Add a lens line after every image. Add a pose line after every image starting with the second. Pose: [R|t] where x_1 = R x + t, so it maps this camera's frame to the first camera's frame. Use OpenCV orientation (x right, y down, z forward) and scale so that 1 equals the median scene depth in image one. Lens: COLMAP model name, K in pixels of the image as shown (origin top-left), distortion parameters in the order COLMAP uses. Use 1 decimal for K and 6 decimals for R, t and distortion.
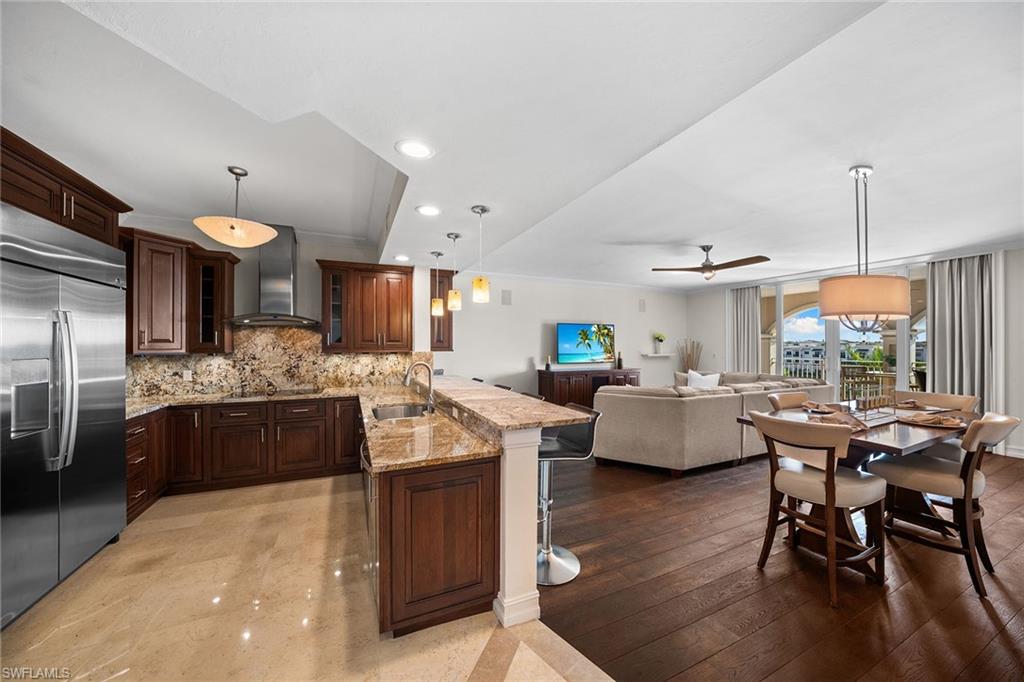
lens RADIAL K [[355.4, 0, 508.3], [0, 355.4, 342.3], [0, 0, 1]] dist [-0.018170, 0.001214]
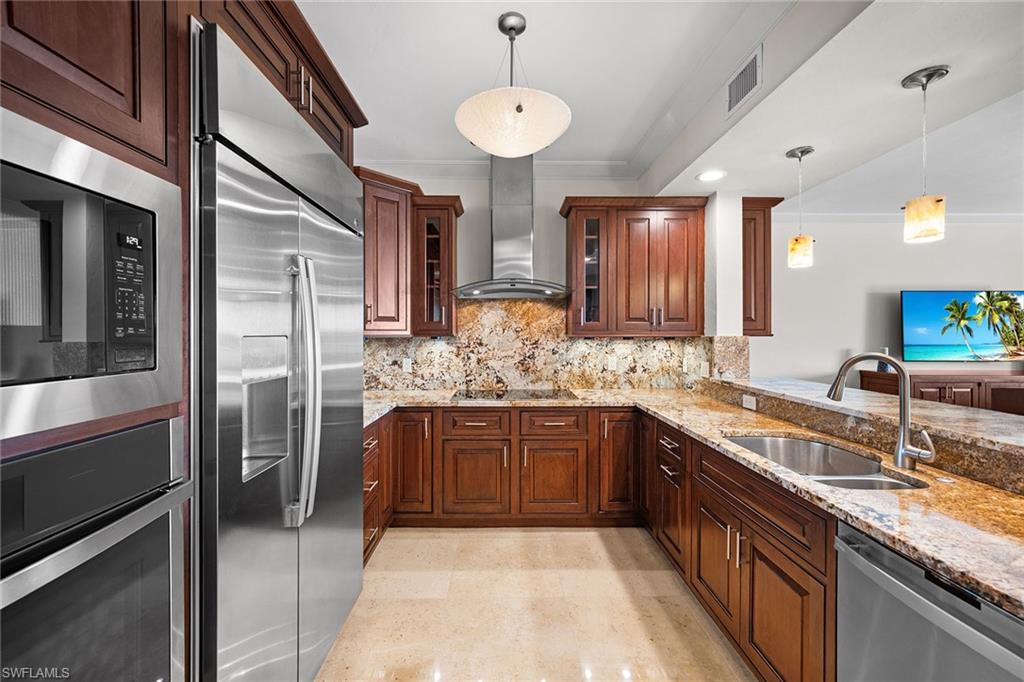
lens RADIAL K [[412.5, 0, 508.0], [0, 412.5, 332.5], [0, 0, 1]] dist [0.003044, 0.000379]
pose [[0.921800, 0.001321, -0.387663, -0.348391], [0.000343, 0.999991, 0.004224, 0.018493], [0.387665, -0.004027, 0.921792, 0.242502]]
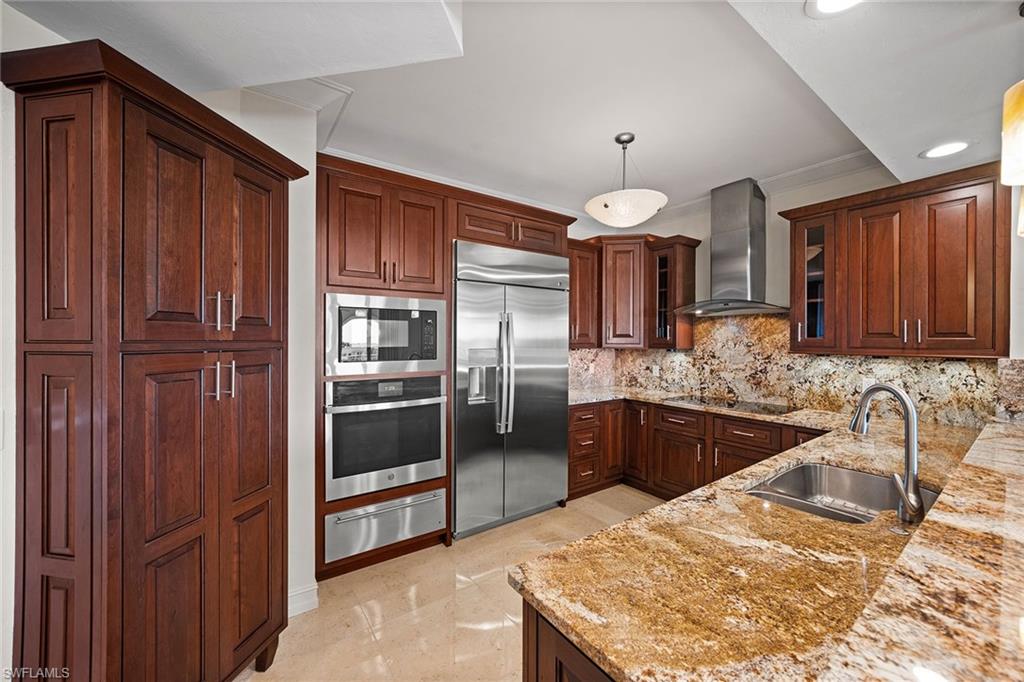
lens RADIAL K [[386.2, 0, 502.9], [0, 386.2, 338.9], [0, 0, 1]] dist [-0.007568, -0.000270]
pose [[0.181518, 0.002901, -0.983383, 0.074176], [-0.001066, 0.999996, 0.002753, 0.002159], [0.983387, 0.000549, 0.181520, 0.364639]]
